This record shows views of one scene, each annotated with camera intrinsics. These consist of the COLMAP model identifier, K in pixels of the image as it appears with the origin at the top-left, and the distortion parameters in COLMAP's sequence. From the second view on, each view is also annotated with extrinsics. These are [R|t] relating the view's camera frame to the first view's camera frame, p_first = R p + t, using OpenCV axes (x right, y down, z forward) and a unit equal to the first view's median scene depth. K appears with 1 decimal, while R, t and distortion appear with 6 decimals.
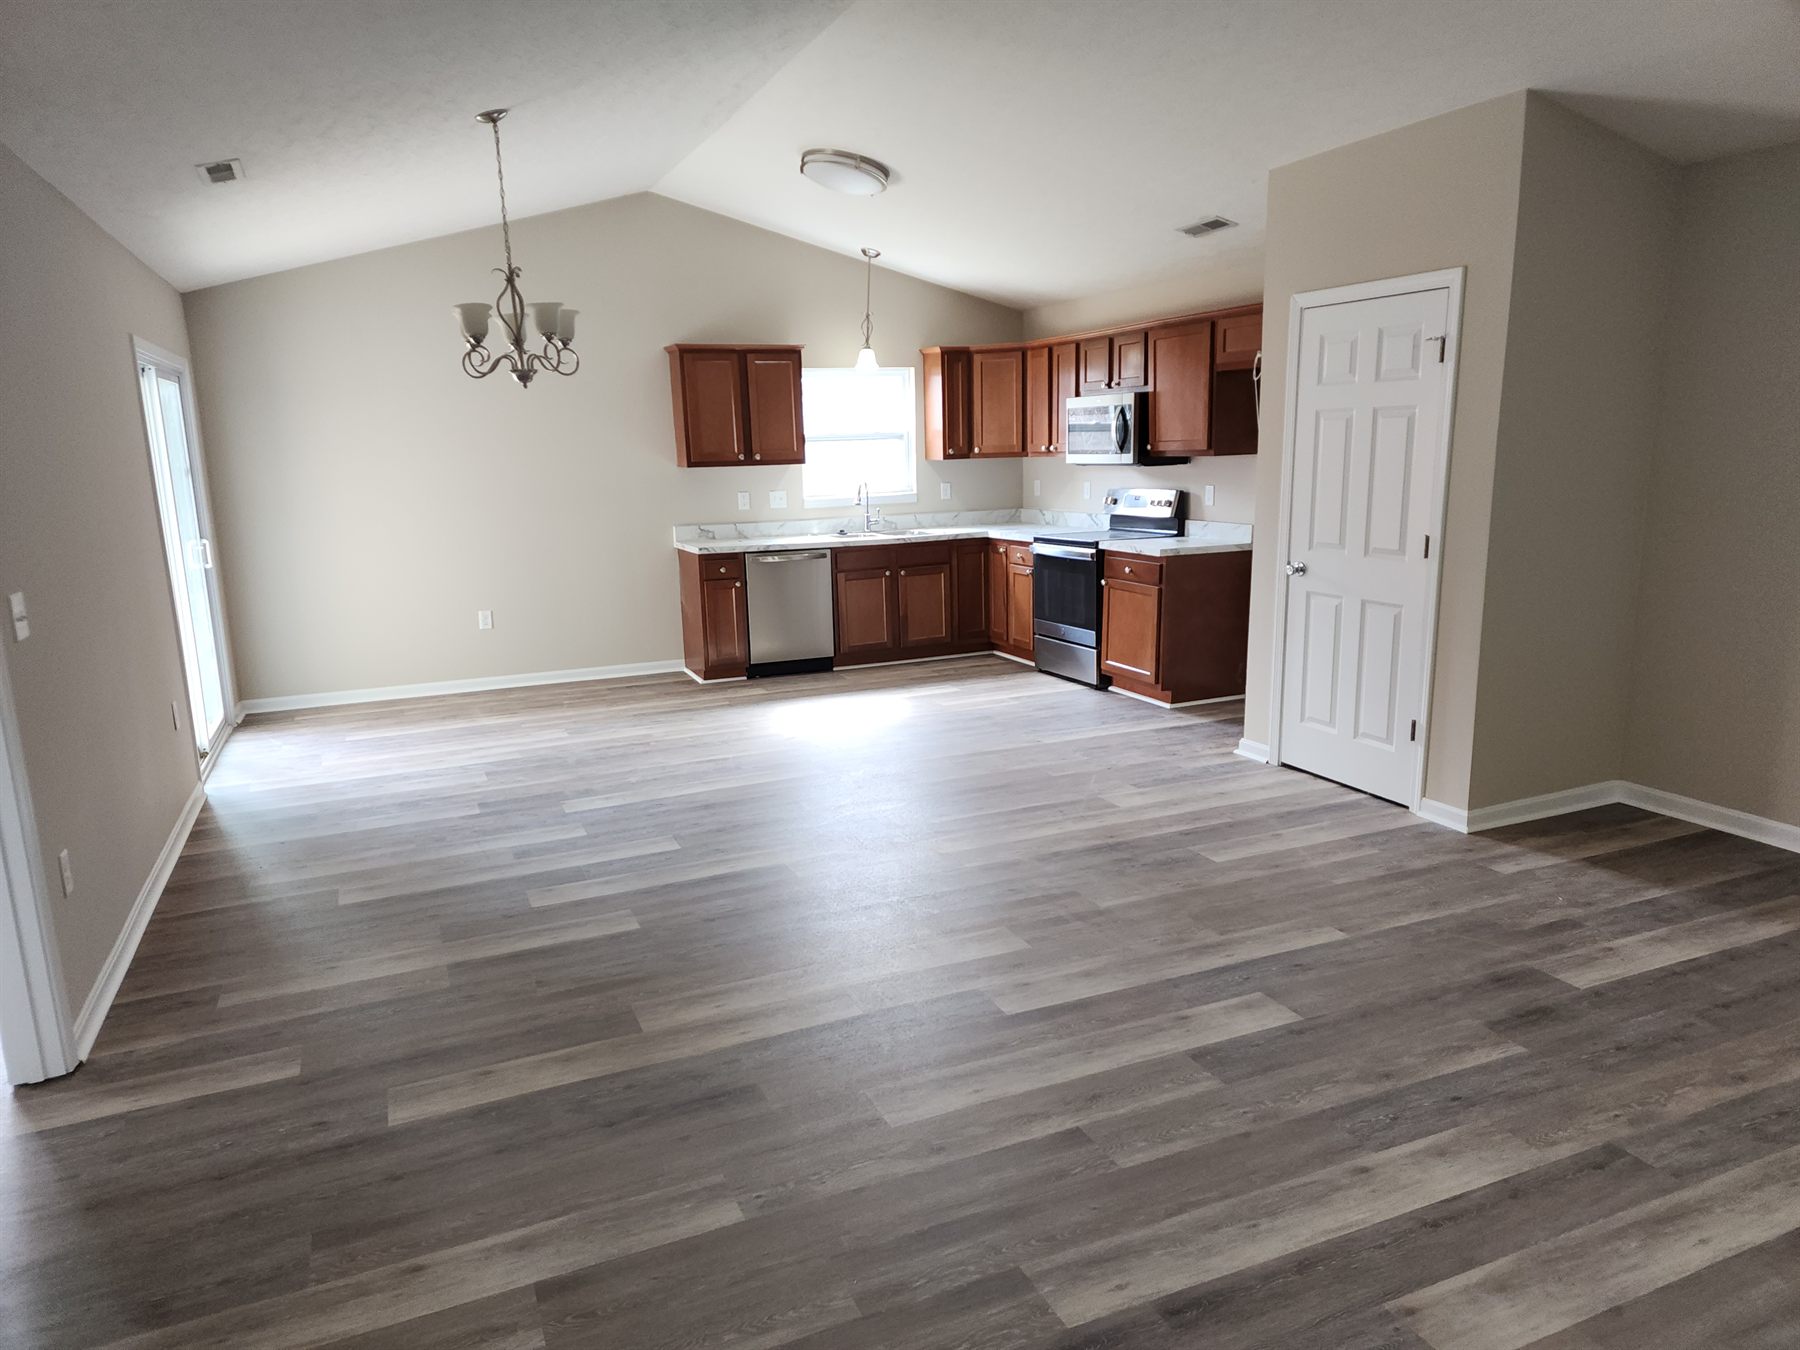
lens RADIAL K [[1197.8, 0, 892.3], [0, 1197.8, 684.8], [0, 0, 1]] dist [0.070098, -0.044499]
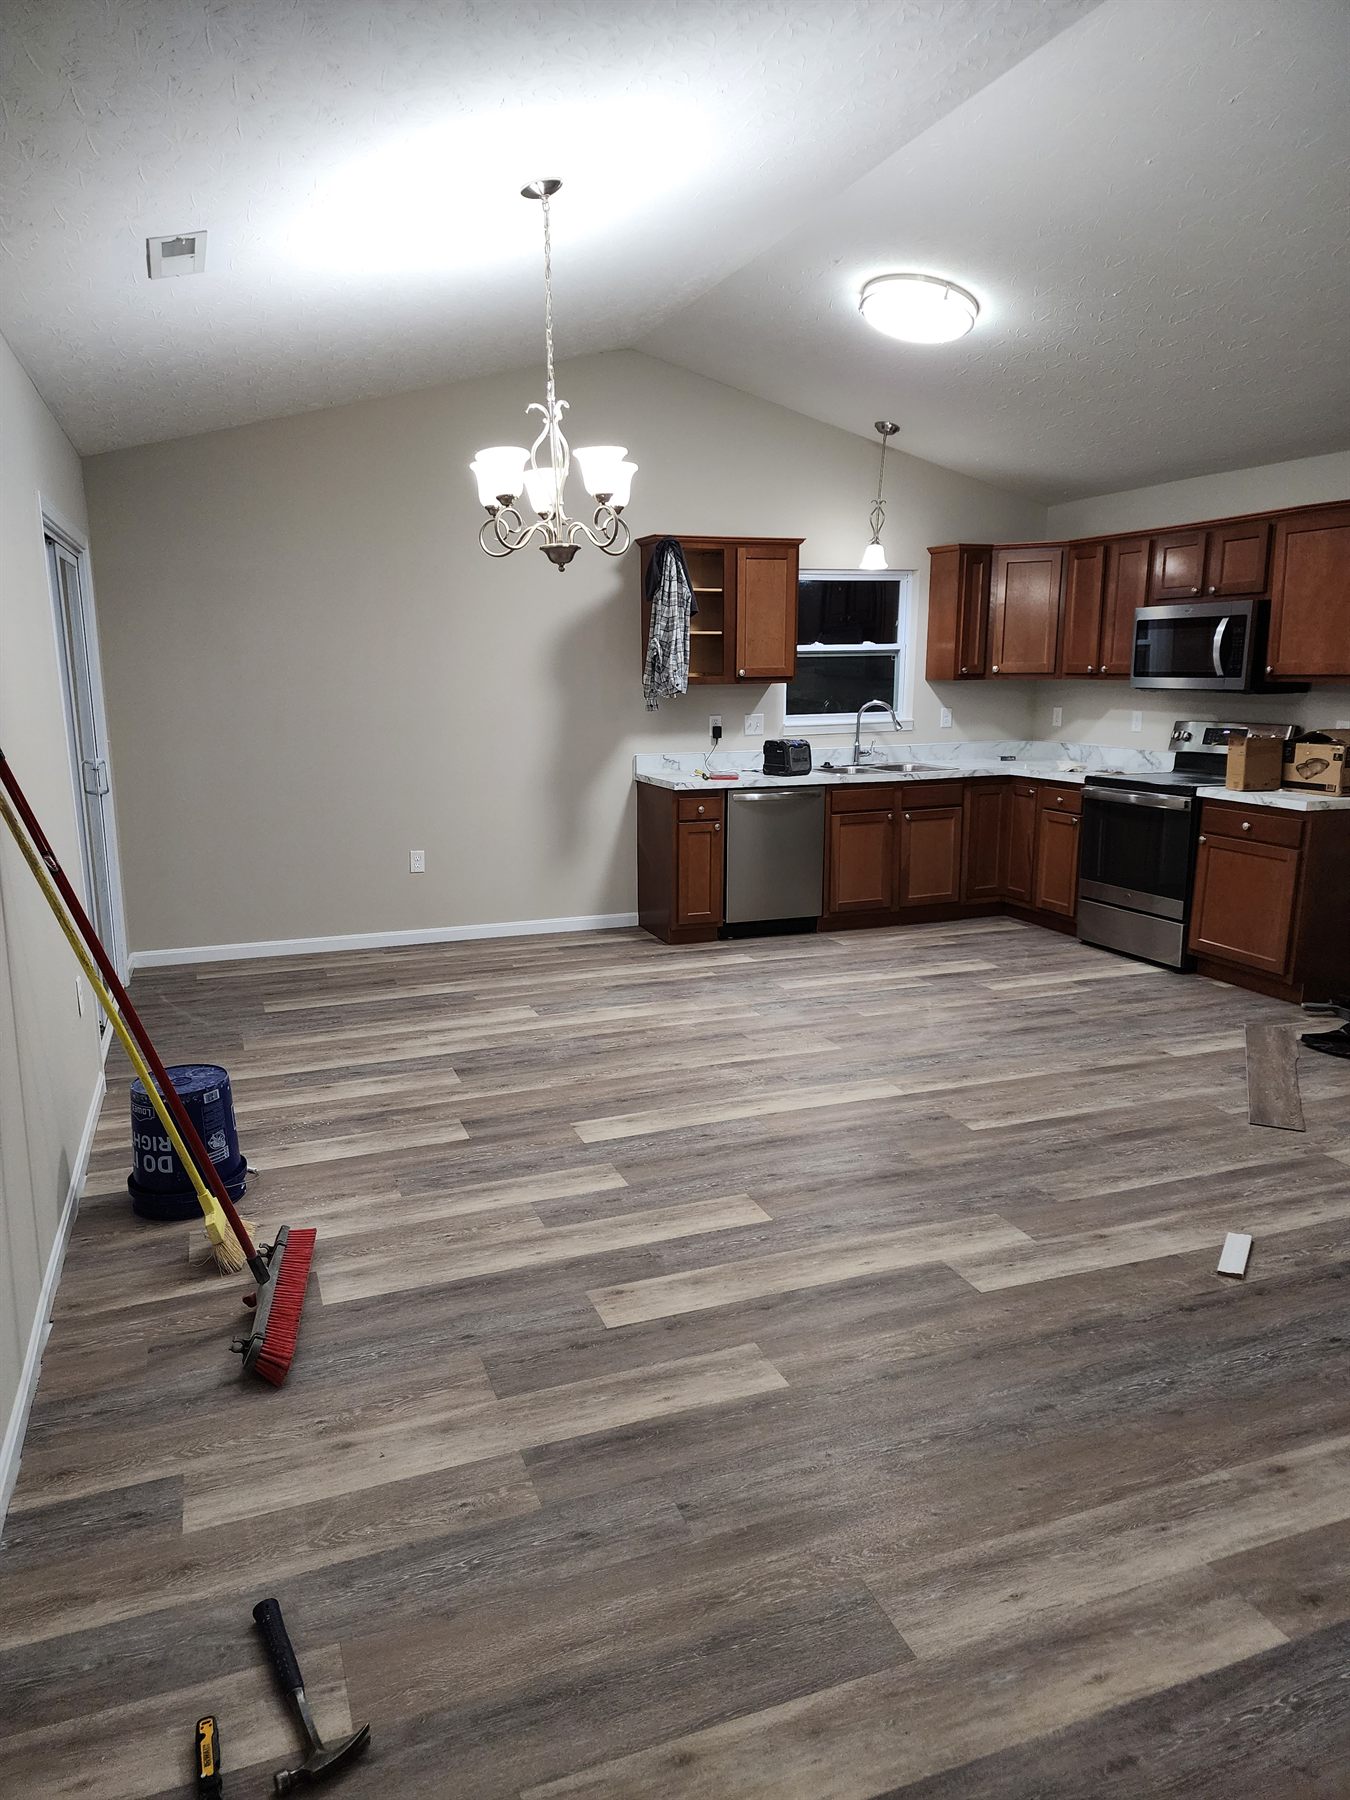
lens RADIAL K [[1197.8, 0, 667.5], [0, 1197.8, 914.9], [0, 0, 1]] dist [0.070098, -0.044499]
pose [[0.998777, 0.030265, -0.039103, -0.152170], [-0.030021, 0.999526, 0.006806, -0.032591], [0.039290, -0.005623, 0.999212, 0.202778]]
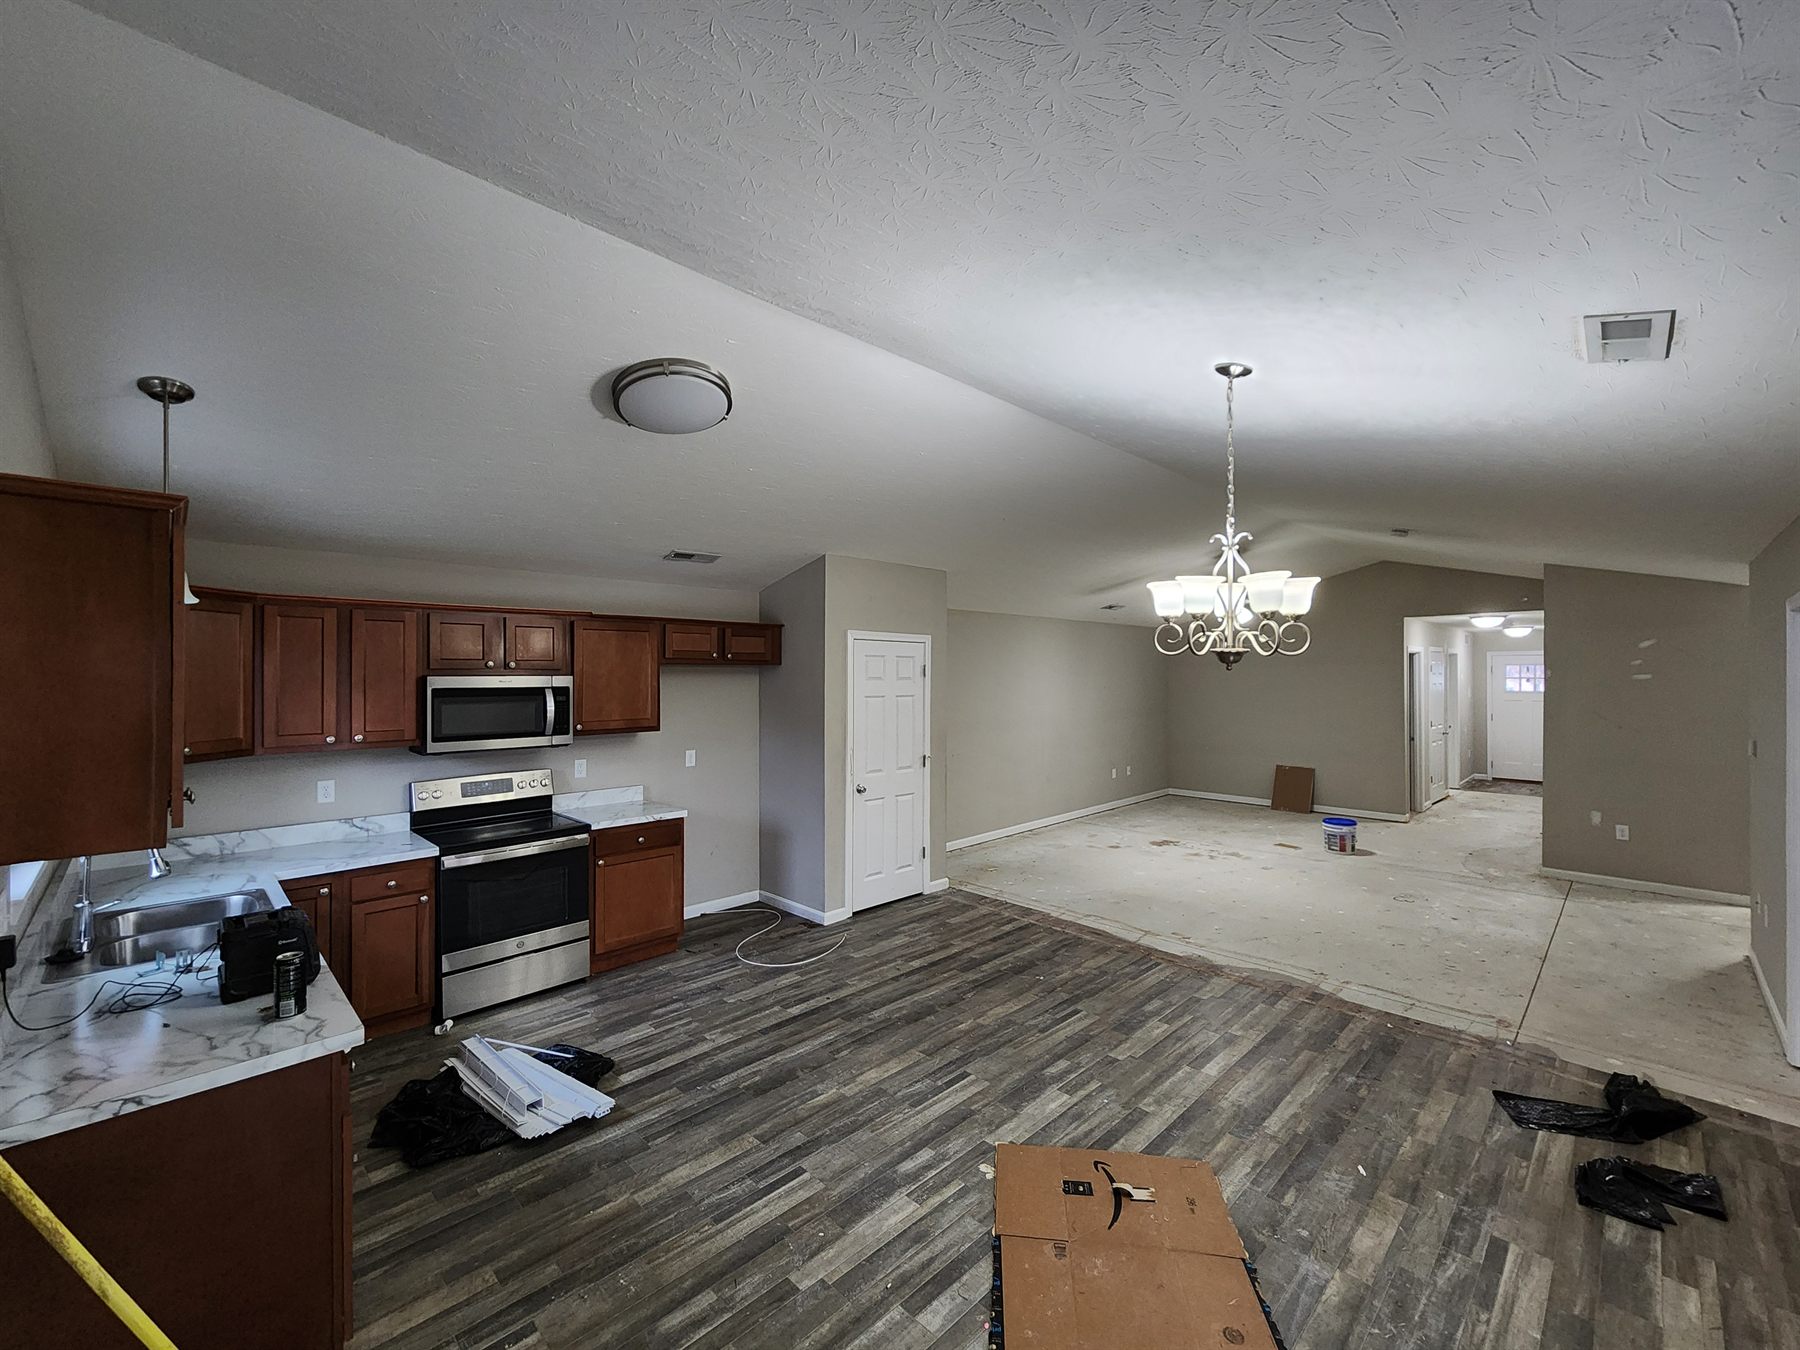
lens RADIAL K [[748.9, 0, 906.5], [0, 748.9, 676.1], [0, 0, 1]] dist [0.001380, -0.000684]
pose [[-0.378336, 0.022710, 0.925390, -0.521749], [0.196262, 0.978939, 0.056216, -0.235364], [-0.904623, 0.202888, -0.374825, 1.042072]]
